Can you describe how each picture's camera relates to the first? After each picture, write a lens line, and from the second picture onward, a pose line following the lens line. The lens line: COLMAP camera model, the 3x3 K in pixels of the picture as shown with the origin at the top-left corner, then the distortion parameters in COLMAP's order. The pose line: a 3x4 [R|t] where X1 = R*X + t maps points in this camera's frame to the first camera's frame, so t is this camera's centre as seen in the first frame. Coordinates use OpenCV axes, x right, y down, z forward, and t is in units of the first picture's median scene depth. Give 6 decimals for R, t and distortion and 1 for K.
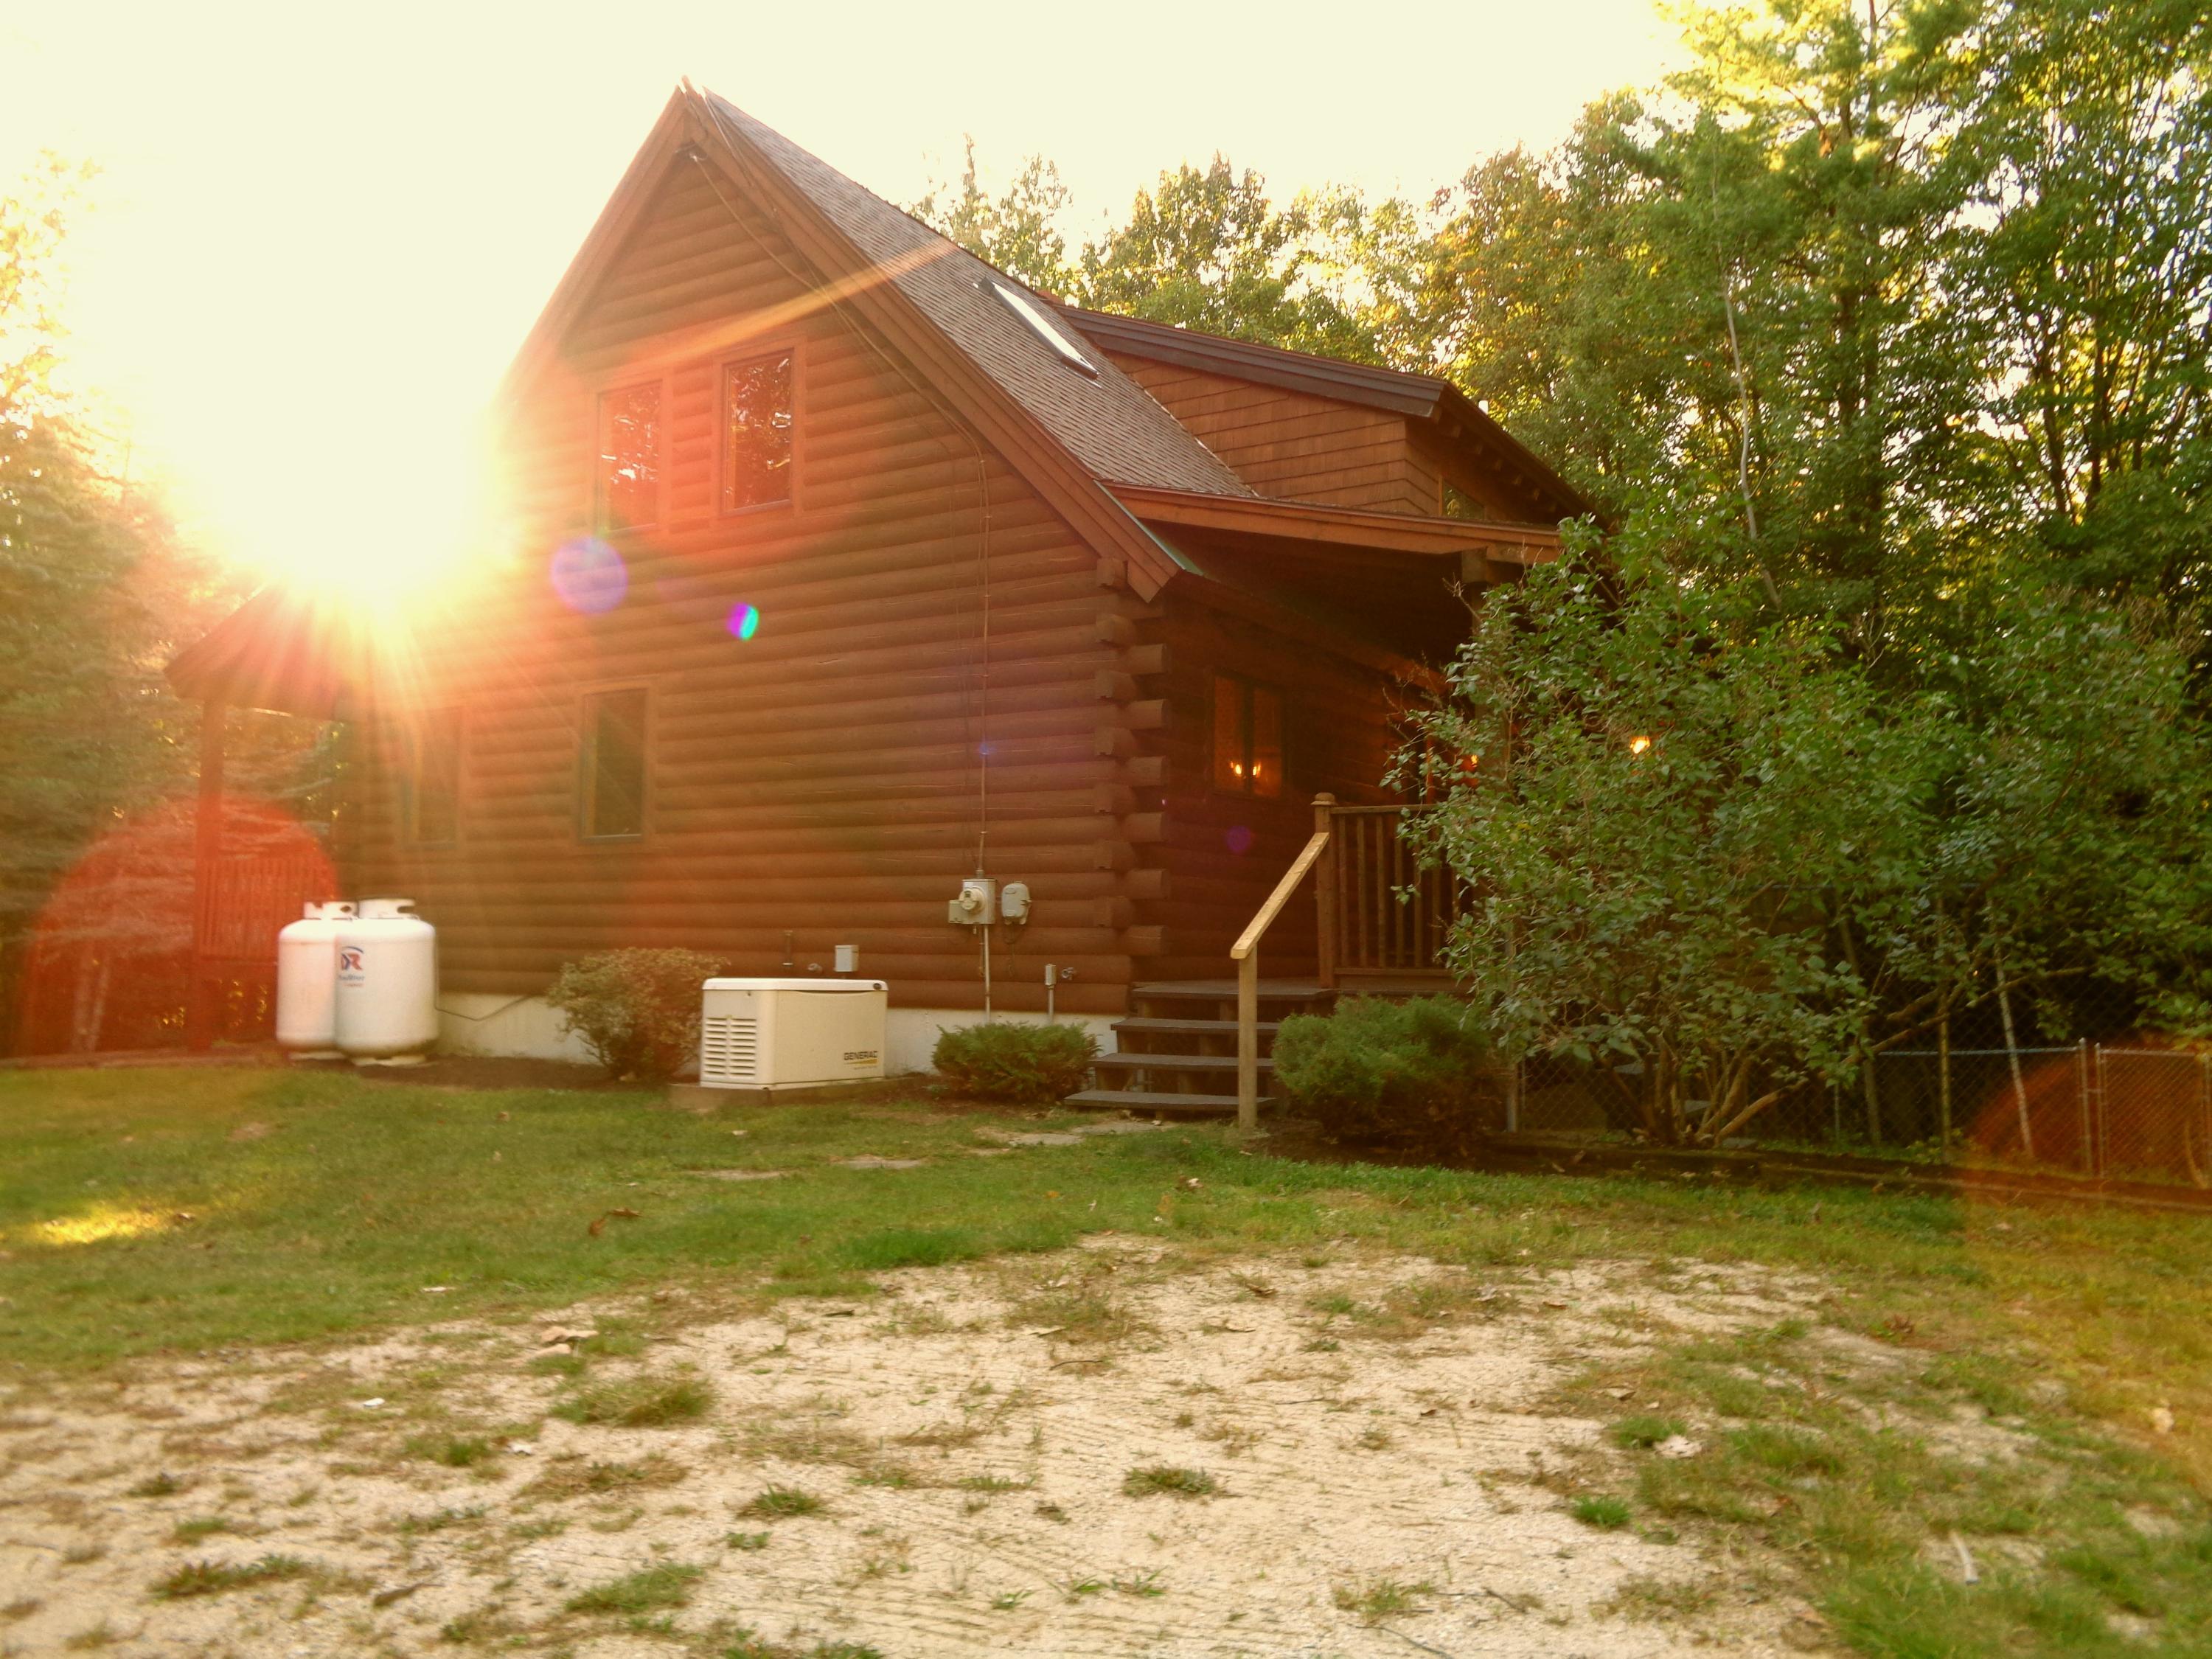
lens RADIAL K [[1658.1, 0, 1104.5], [0, 1658.1, 824.9], [0, 0, 1]] dist [-0.004416, -0.014411]
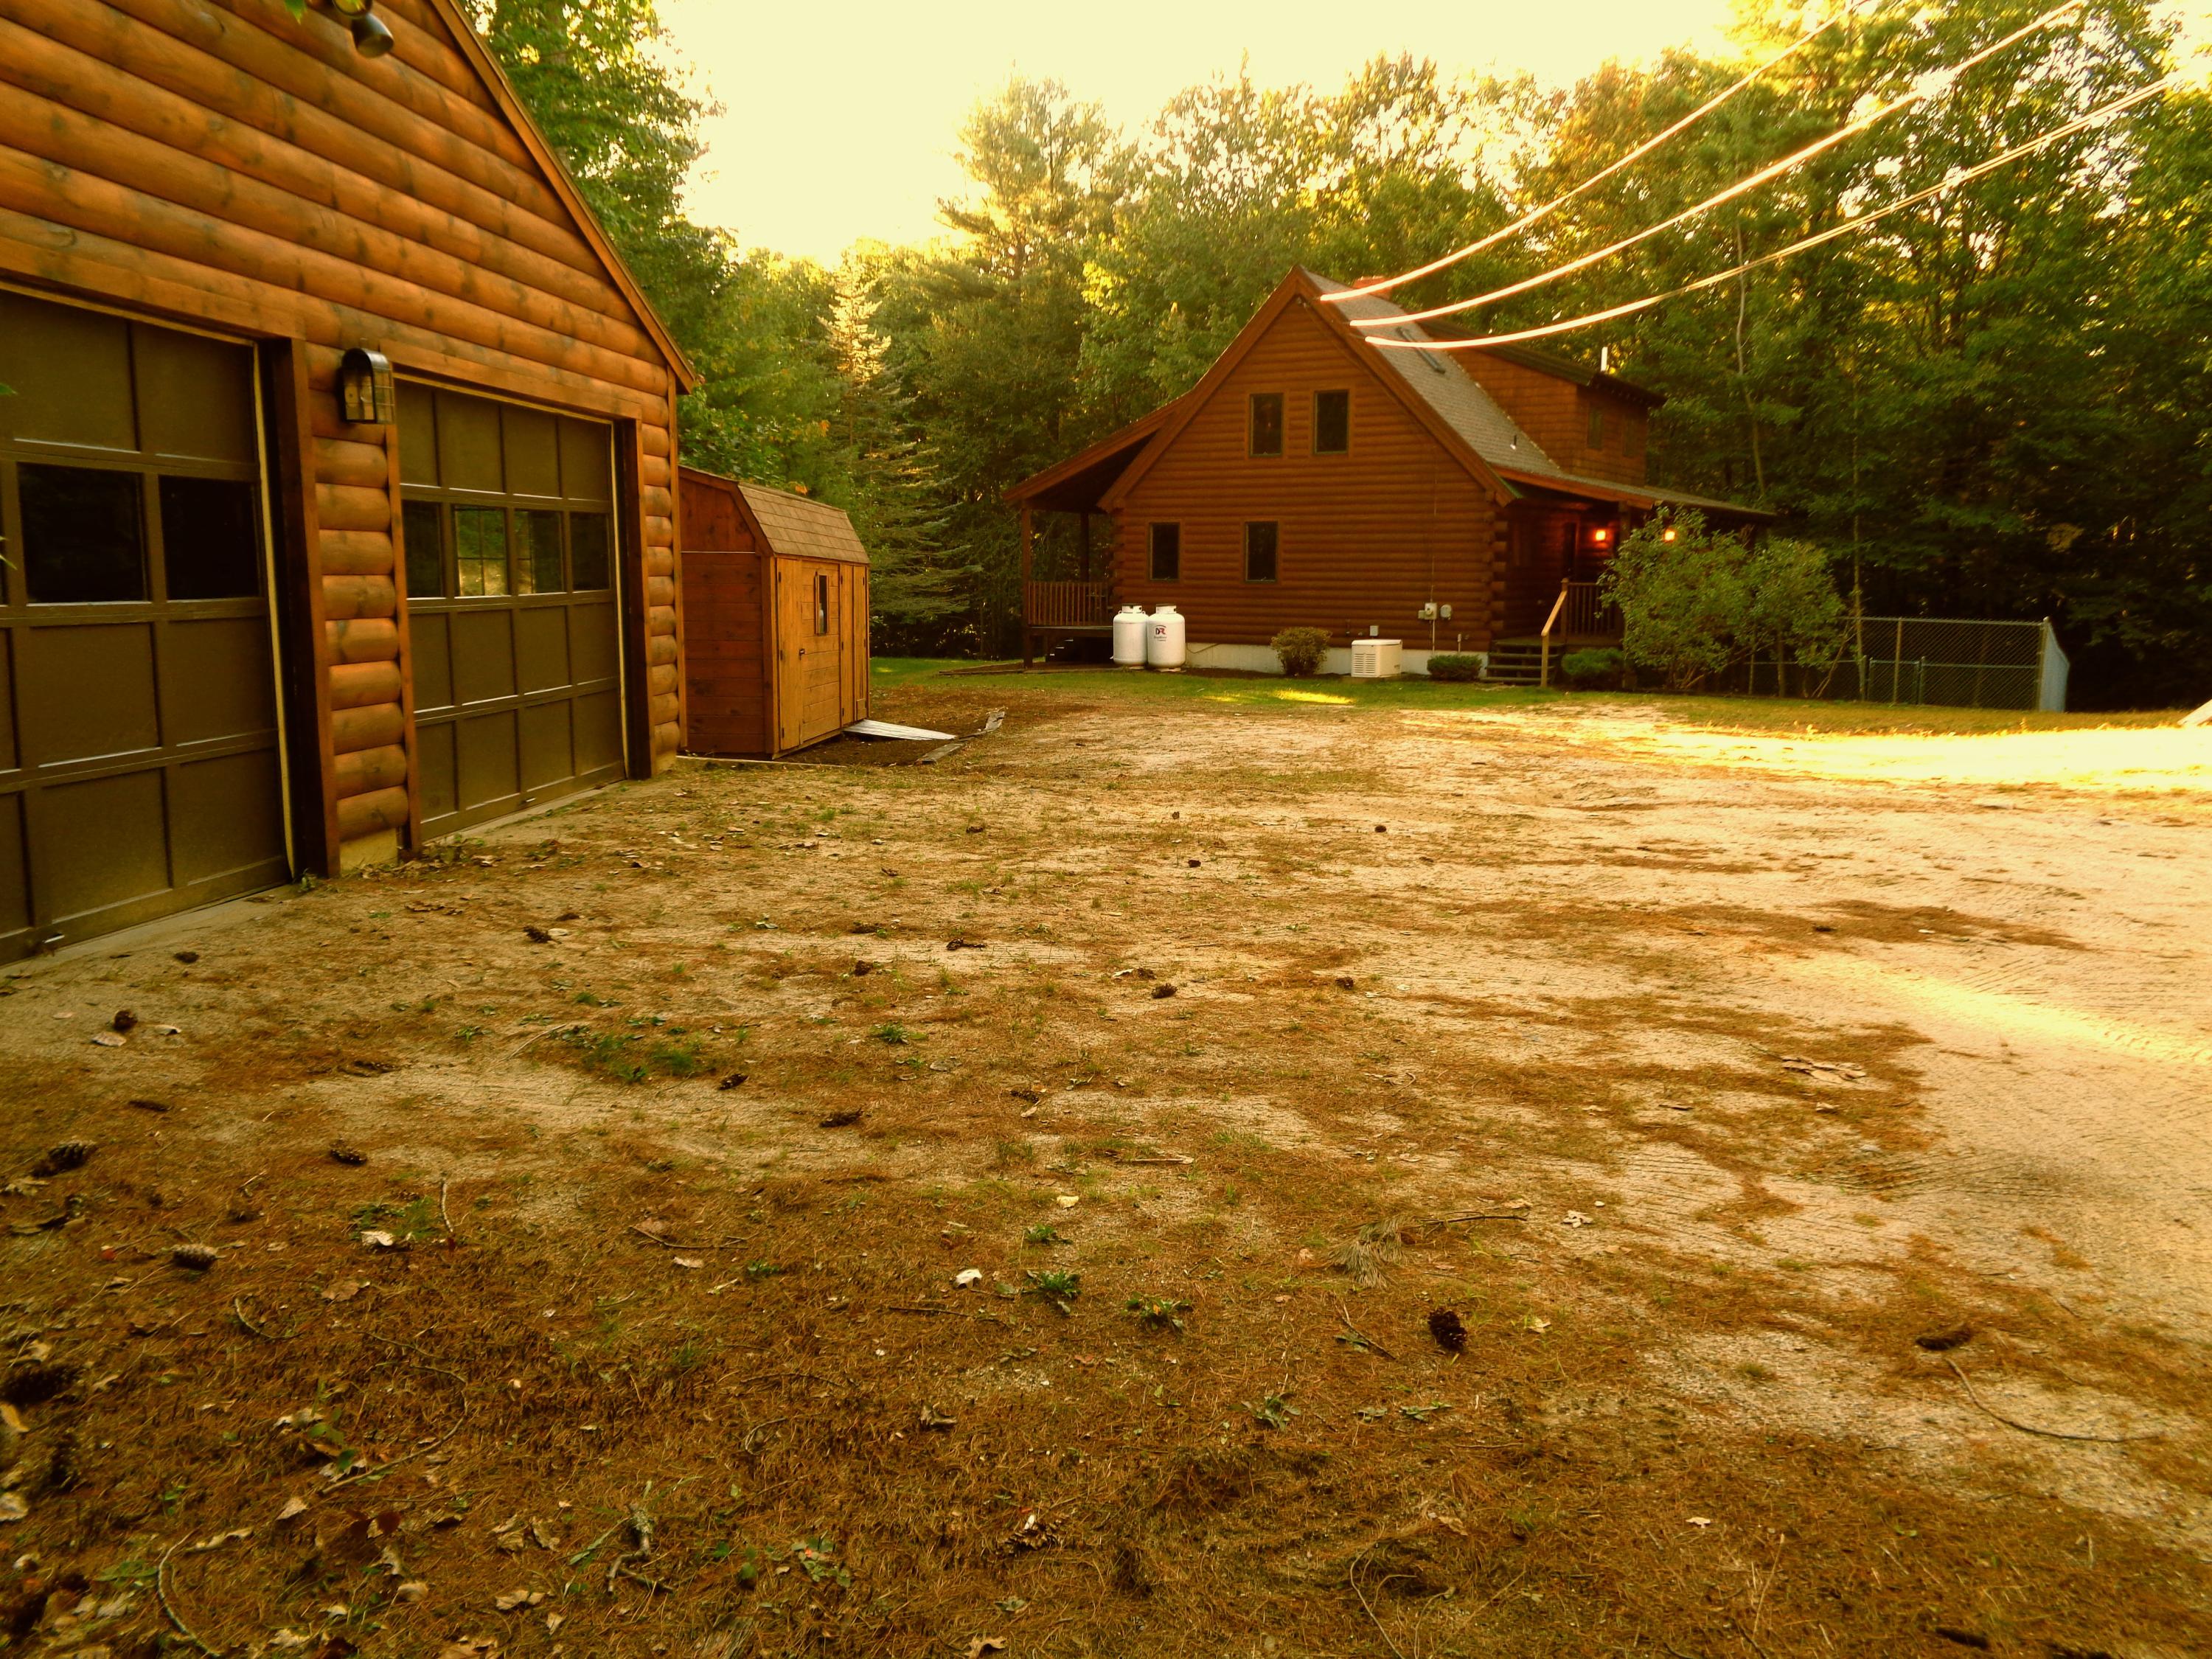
lens RADIAL K [[1658.1, 0, 1103.3], [0, 1658.1, 827.2], [0, 0, 1]] dist [-0.004416, -0.014411]
pose [[0.999970, -0.007735, -0.000709, -0.652083], [0.007687, 0.972367, 0.233330, -0.264881], [-0.001115, -0.233328, 0.972397, -1.867626]]
